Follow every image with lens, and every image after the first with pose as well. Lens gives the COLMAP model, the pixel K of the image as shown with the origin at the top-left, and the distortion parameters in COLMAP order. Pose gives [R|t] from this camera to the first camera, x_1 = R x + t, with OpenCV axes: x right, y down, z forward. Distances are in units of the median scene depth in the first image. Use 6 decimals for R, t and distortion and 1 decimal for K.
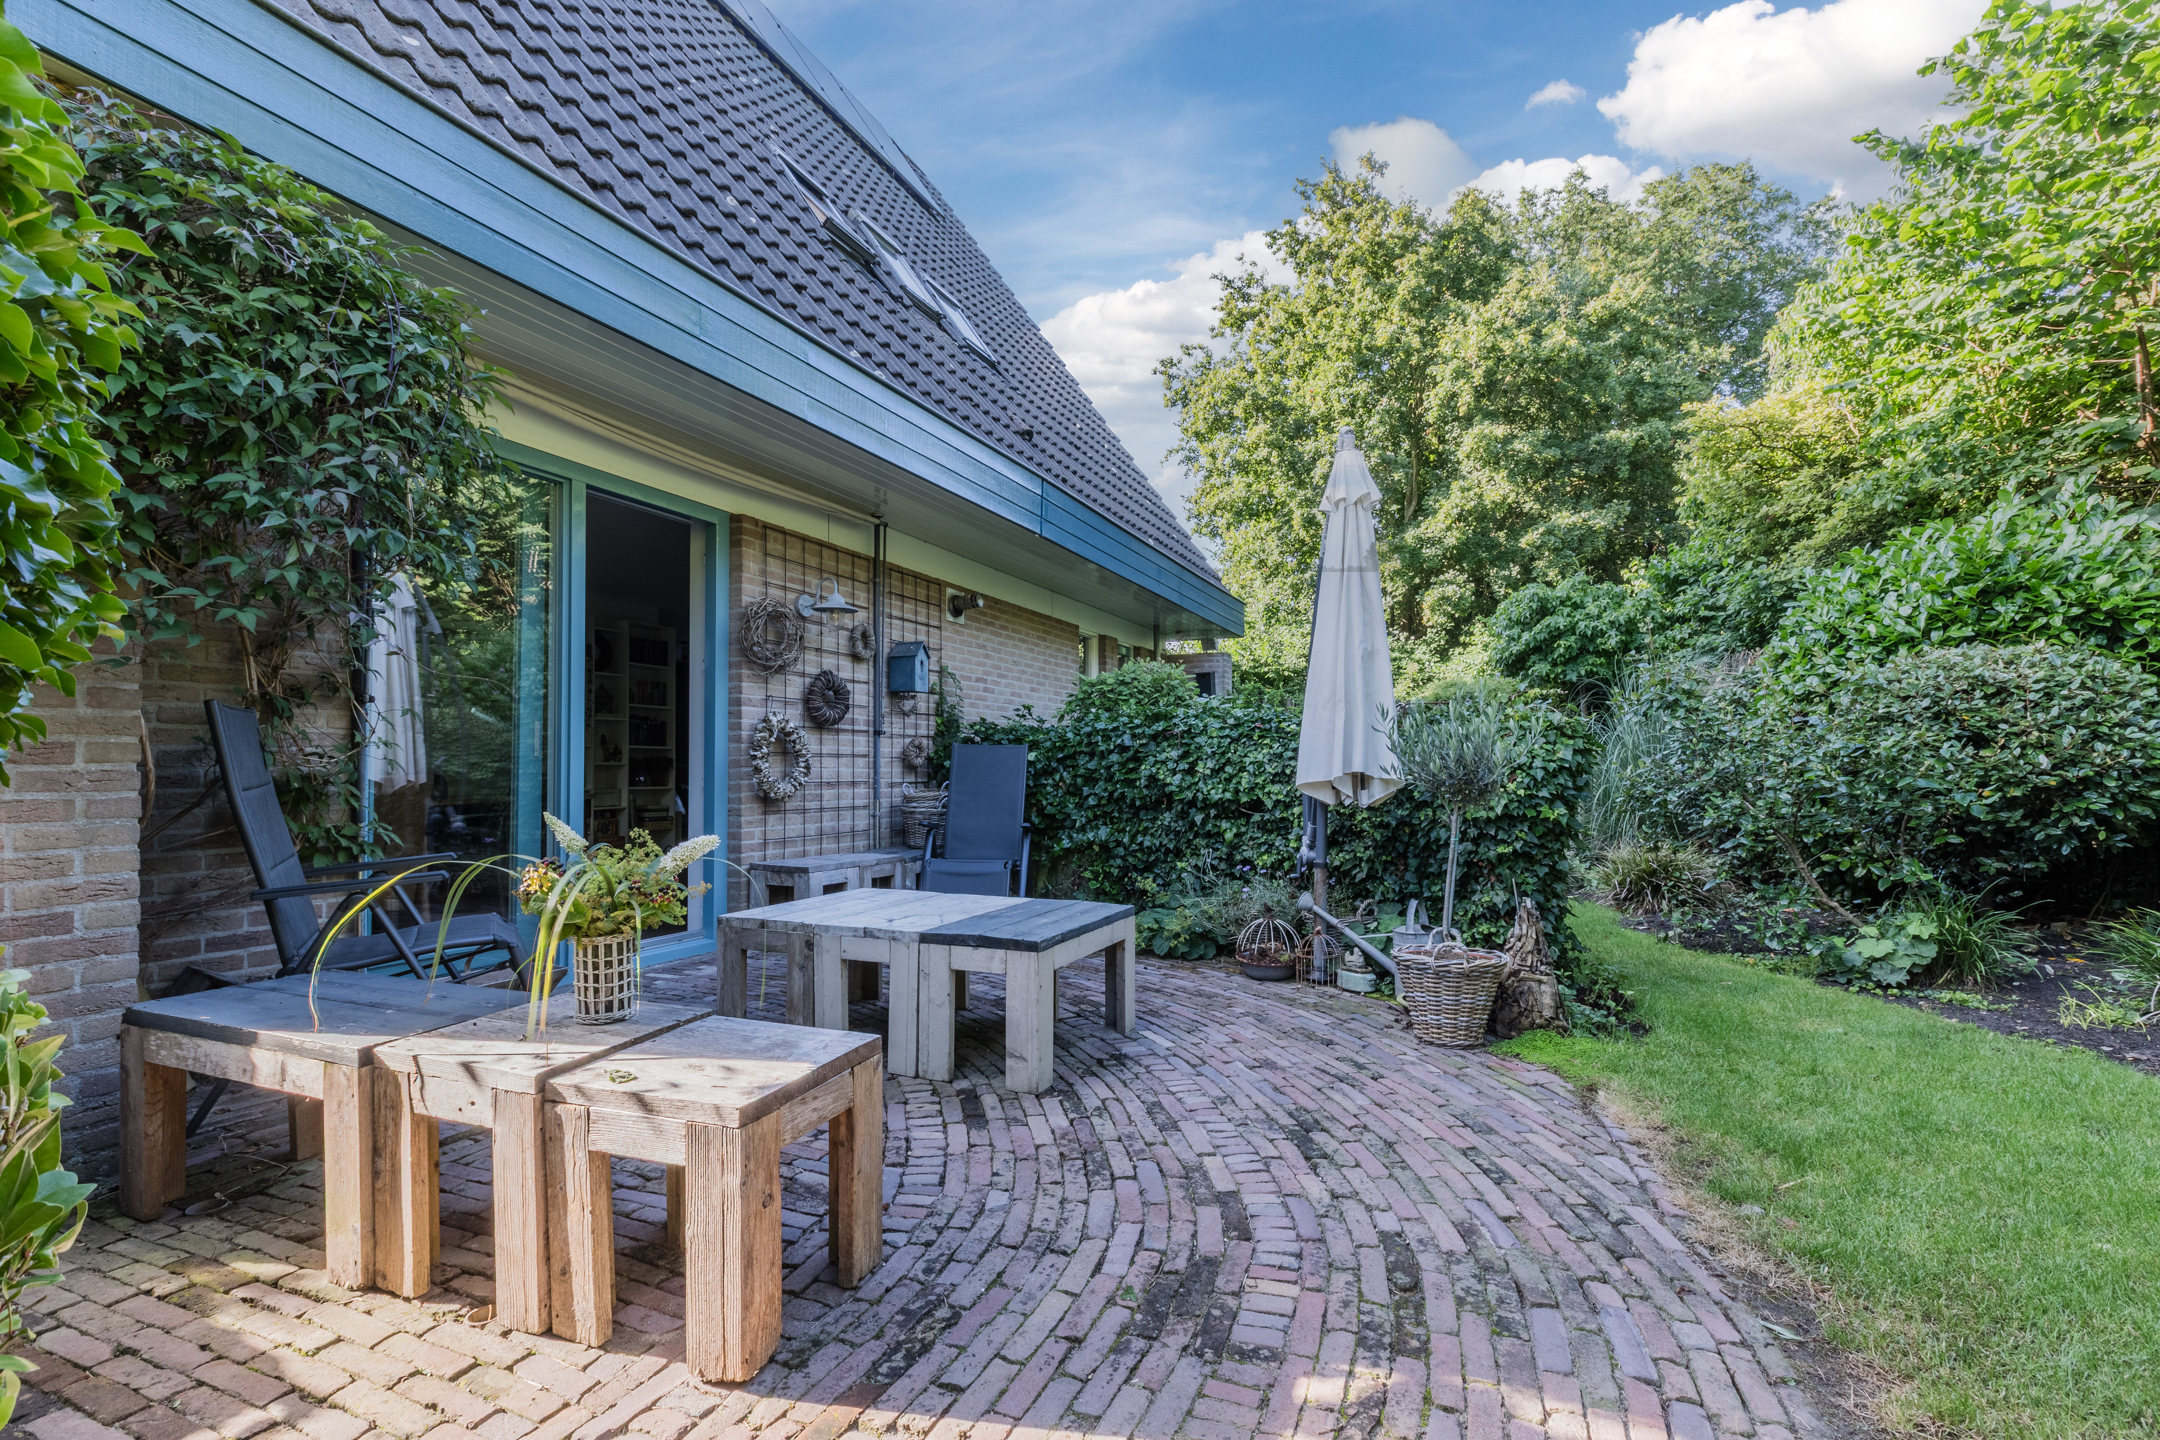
lens RADIAL K [[1007.9, 0, 1117.9], [0, 1007.9, 755.8], [0, 0, 1]] dist [0.008025, -0.002424]
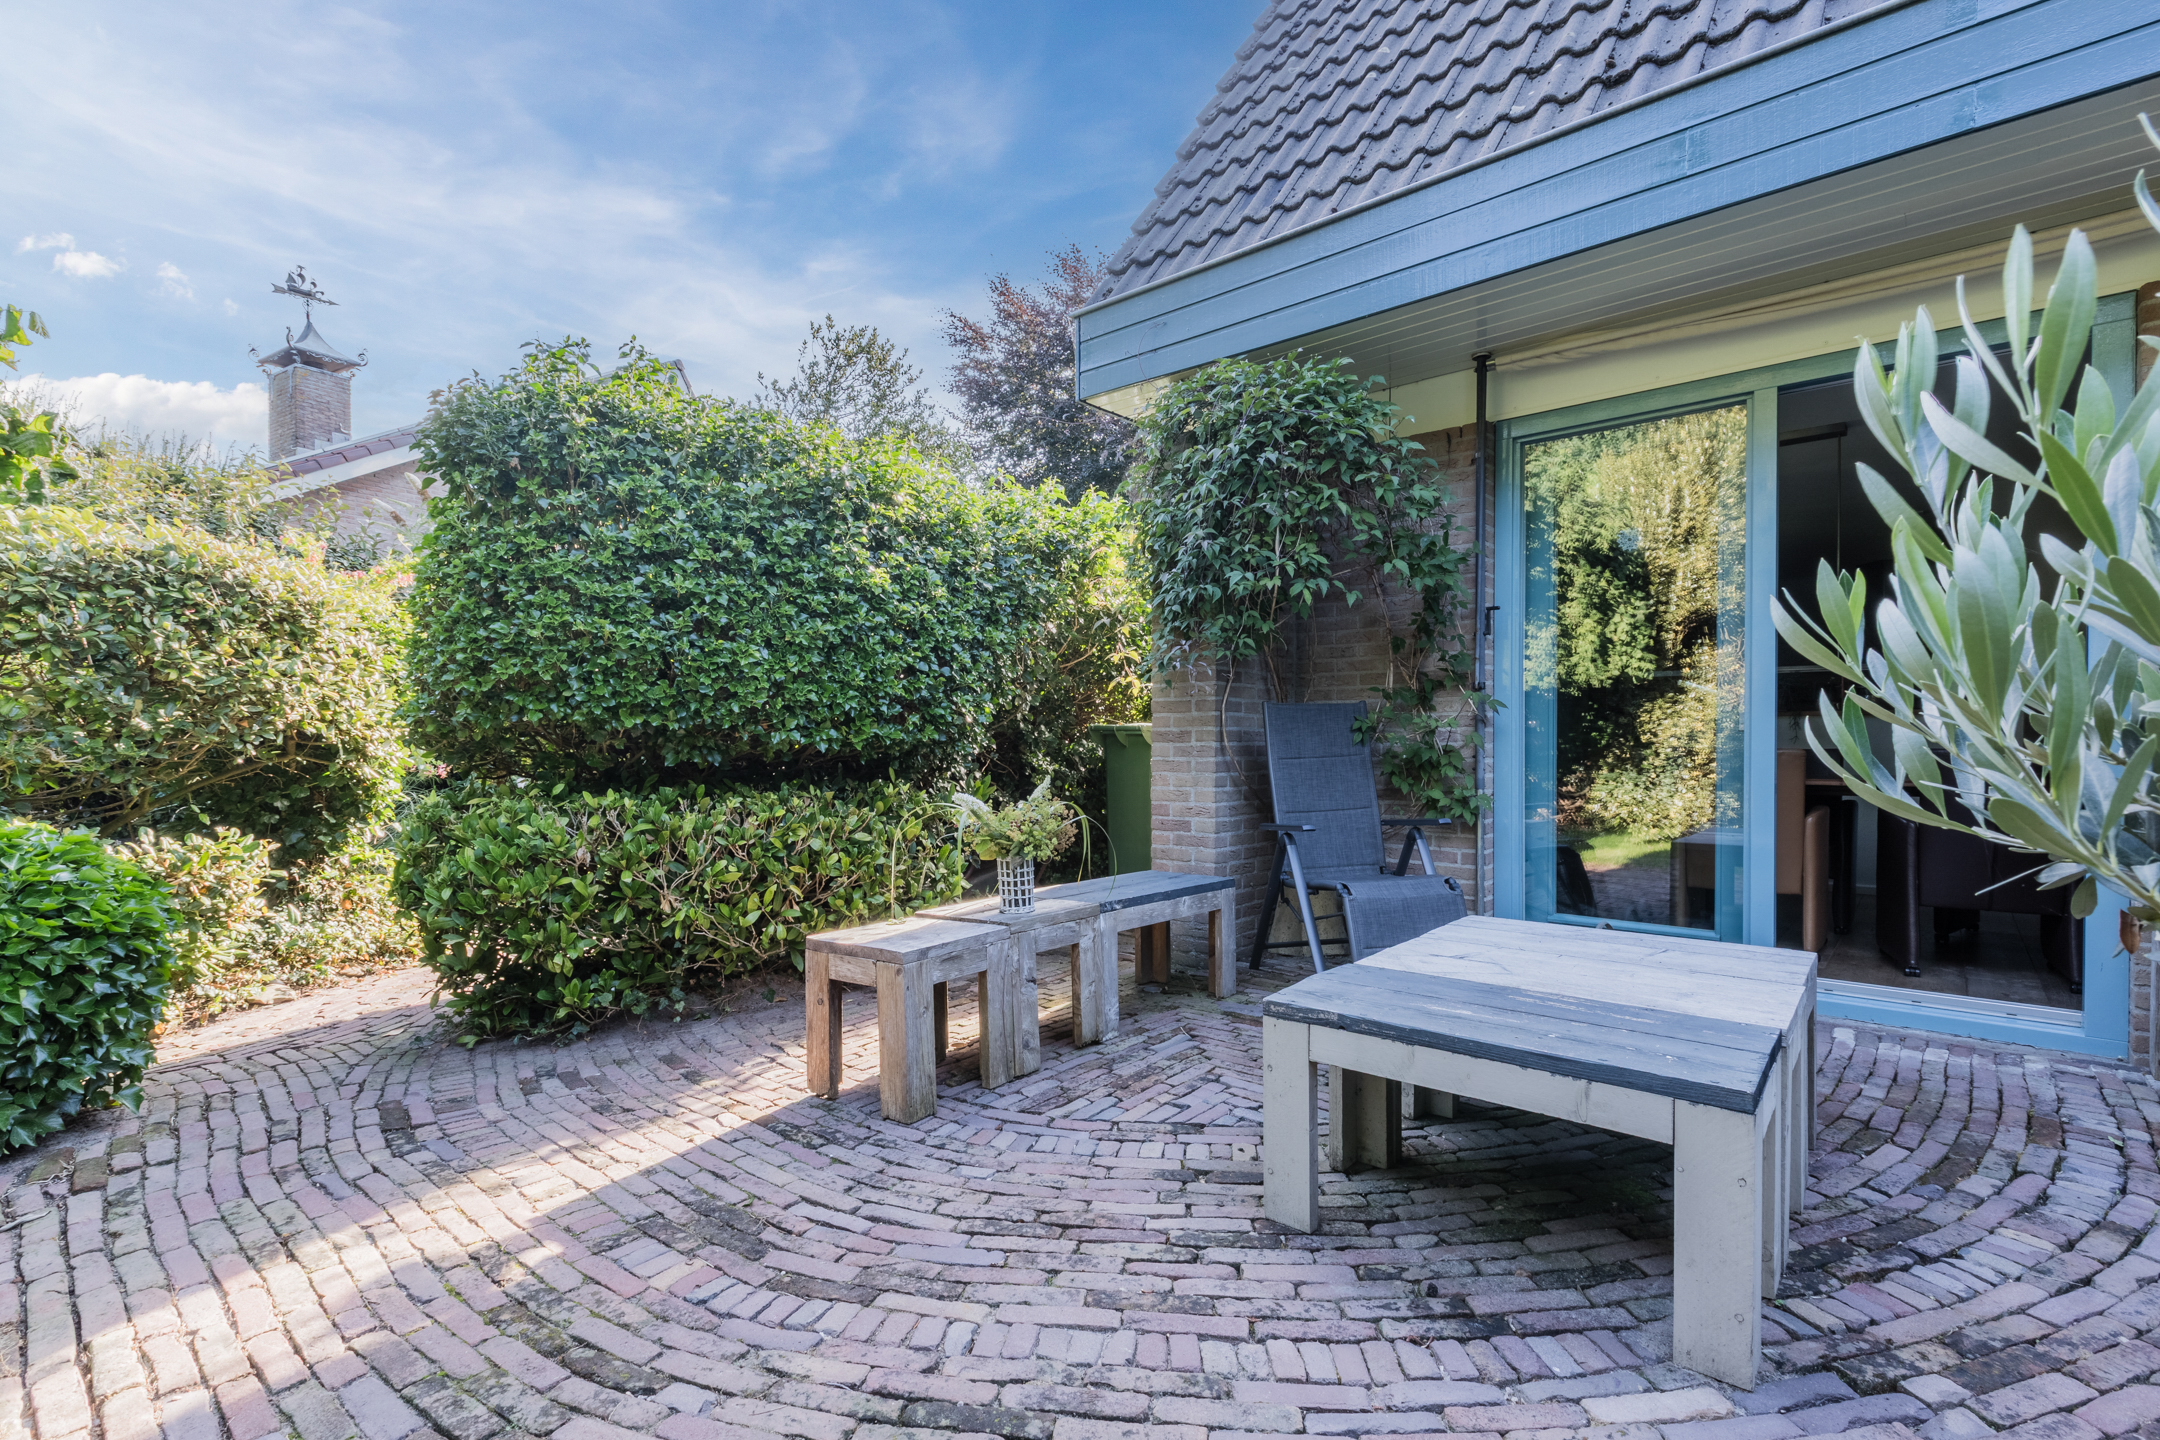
lens RADIAL K [[1007.9, 0, 1072.0], [0, 1007.9, 751.9], [0, 0, 1]] dist [0.008025, -0.002424]
pose [[-0.343591, 0.014587, -0.939006, 0.632439], [0.014579, 0.999842, 0.010198, 0.003159], [0.939006, -0.010186, -0.343749, 1.141097]]
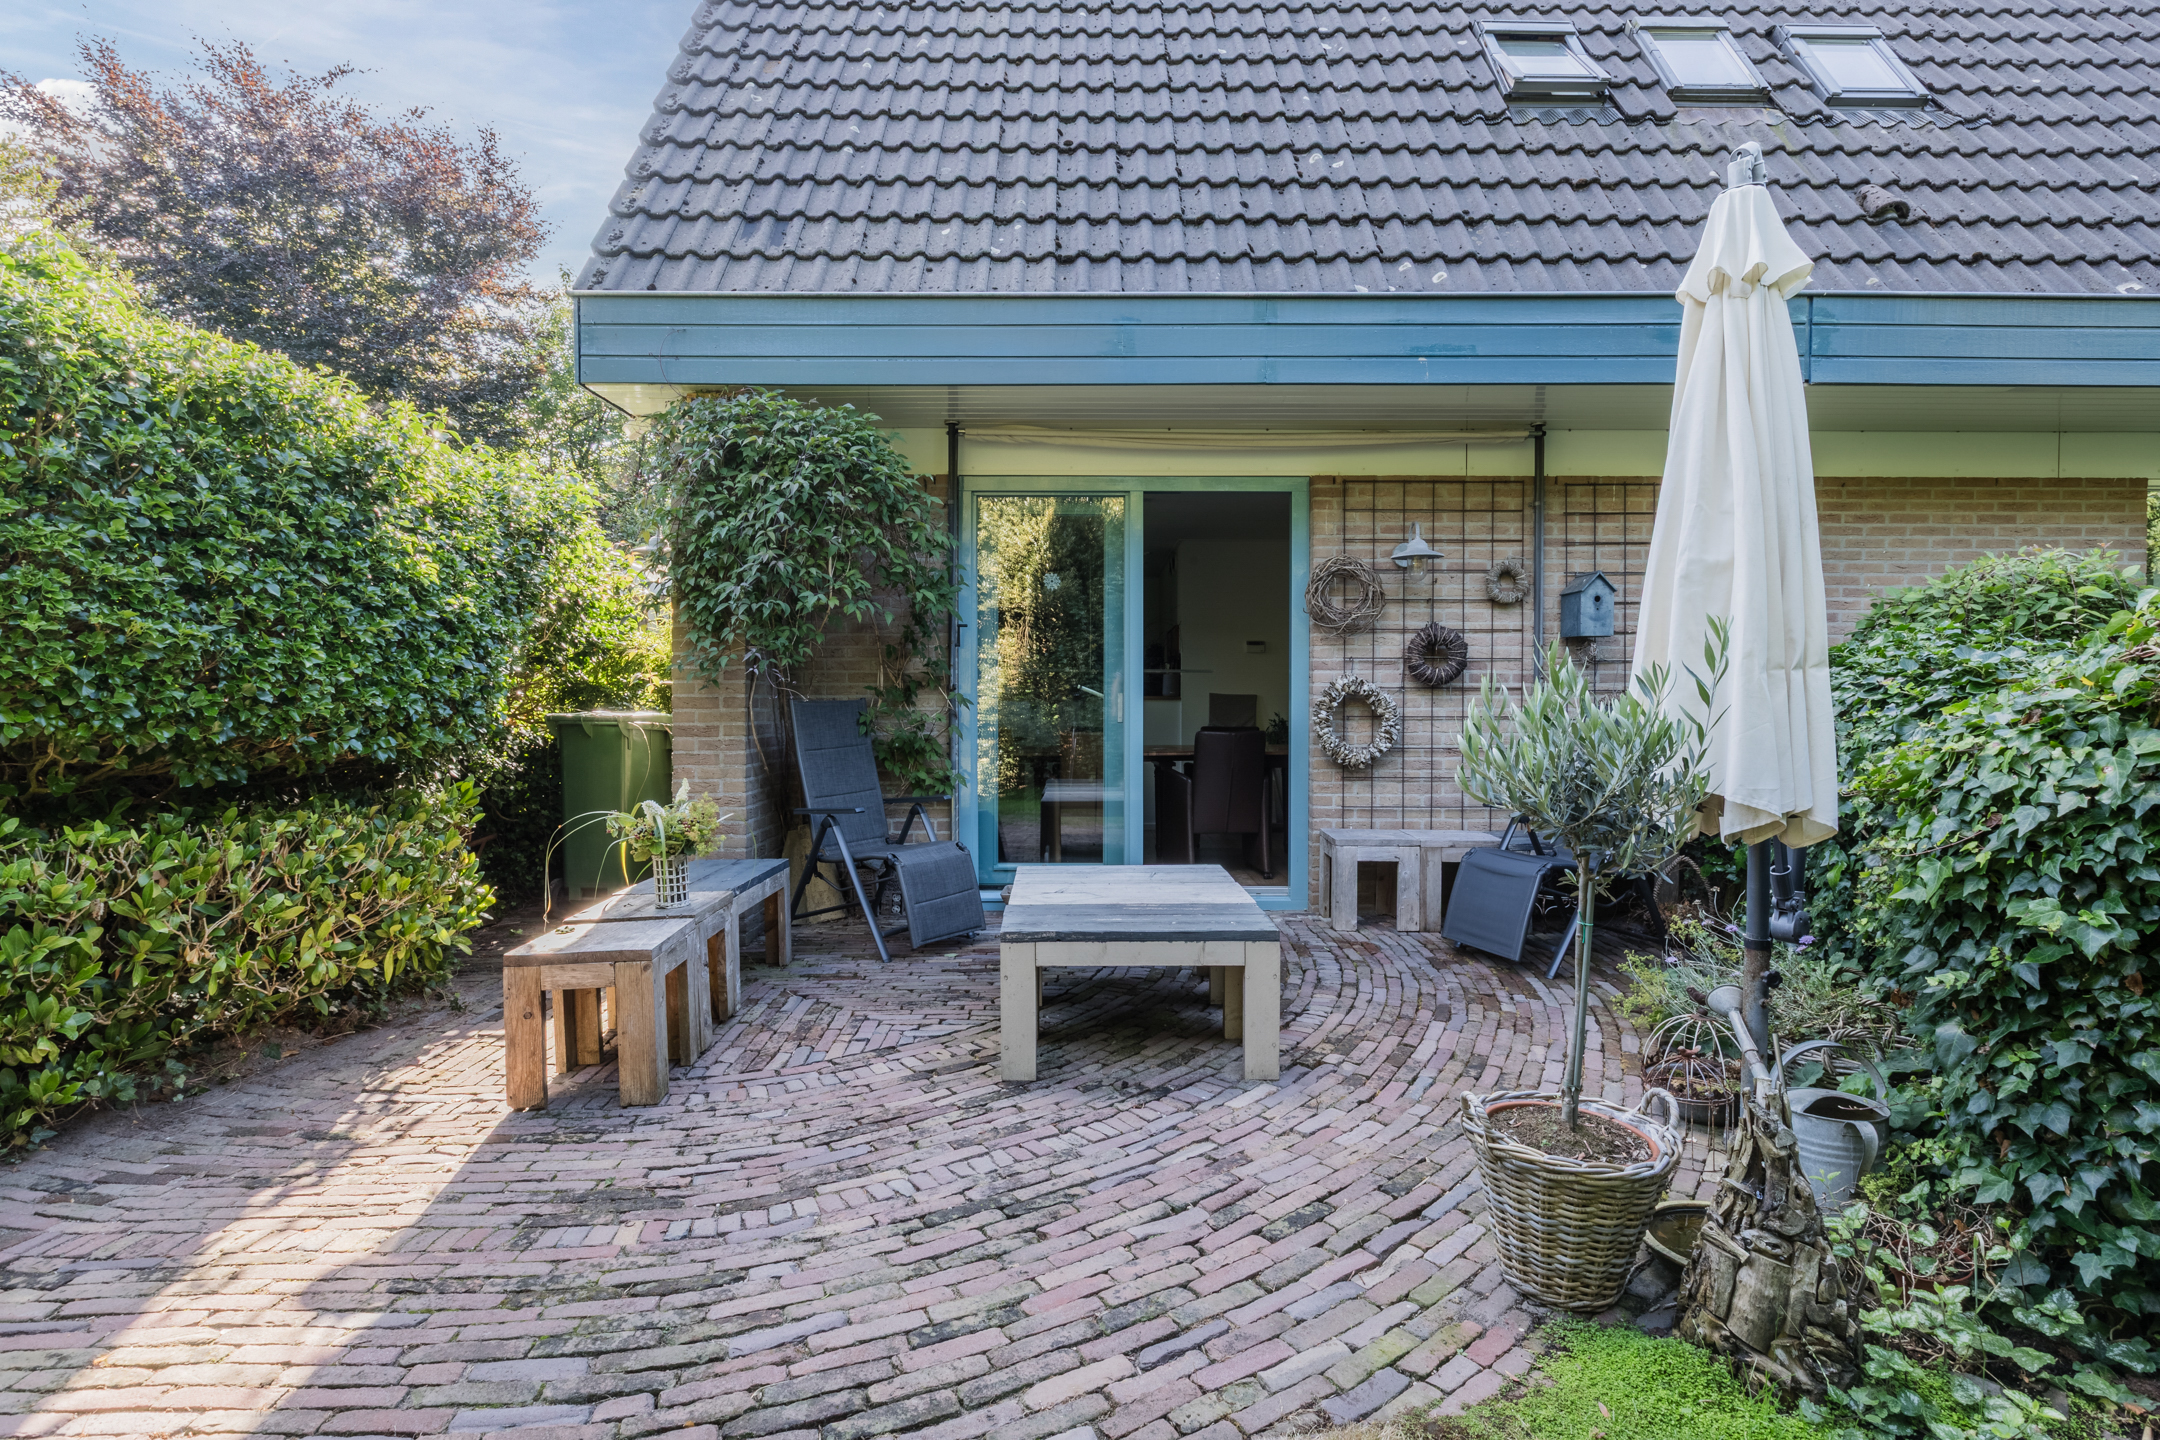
lens RADIAL K [[1121.1, 0, 1087.1], [0, 1121.1, 723.1], [0, 0, 1]] dist [0.002571, -0.000360]
pose [[0.372621, 0.024959, -0.927648, 1.017034], [0.011760, 0.999431, 0.031614, -0.062612], [0.927909, -0.022689, 0.372116, 0.679270]]
